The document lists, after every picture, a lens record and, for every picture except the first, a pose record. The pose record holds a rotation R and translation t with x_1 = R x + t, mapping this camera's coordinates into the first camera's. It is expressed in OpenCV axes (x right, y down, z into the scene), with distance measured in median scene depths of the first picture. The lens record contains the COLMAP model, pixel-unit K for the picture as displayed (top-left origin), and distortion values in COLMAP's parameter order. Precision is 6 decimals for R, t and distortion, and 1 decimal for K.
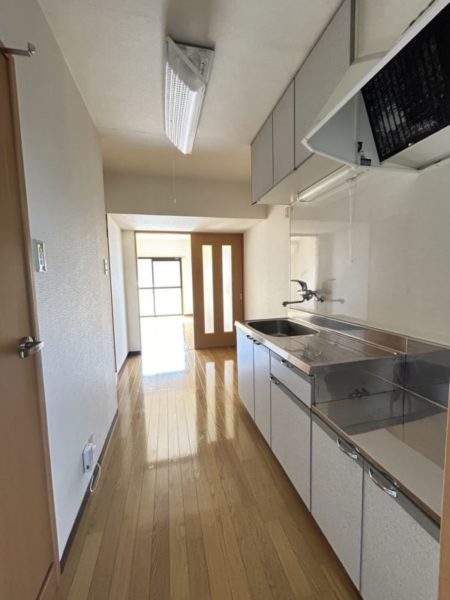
lens RADIAL K [[243.8, 0, 225.6], [0, 243.8, 300.6], [0, 0, 1]] dist [0.001562, 0.001141]
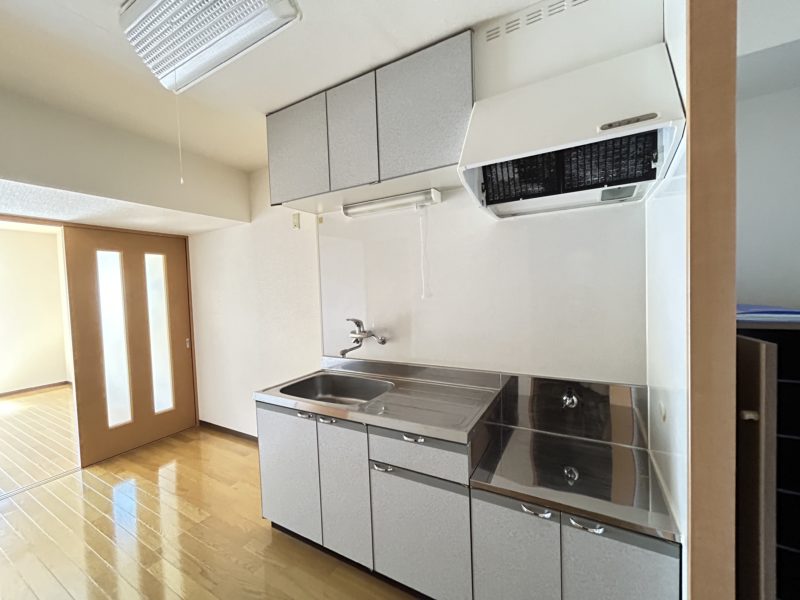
lens RADIAL K [[325.1, 0, 400.3], [0, 325.1, 303.7], [0, 0, 1]] dist [0.001562, 0.001141]
pose [[0.682966, -0.034015, 0.729658, -0.175912], [0.089371, 0.995302, -0.037253, -0.042194], [-0.724962, 0.090653, 0.682797, 0.111003]]
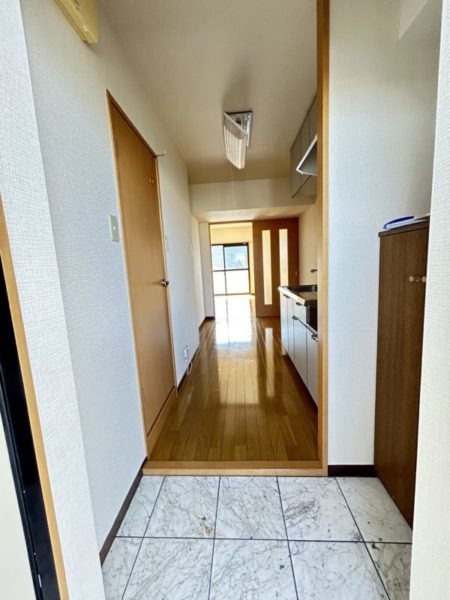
lens RADIAL K [[243.8, 0, 227.0], [0, 243.8, 302.4], [0, 0, 1]] dist [0.001562, 0.001141]
pose [[0.958770, 0.010374, -0.283995, 0.091697], [0.008308, 0.997883, 0.064497, 0.051082], [0.284062, -0.064197, 0.956654, -0.236966]]
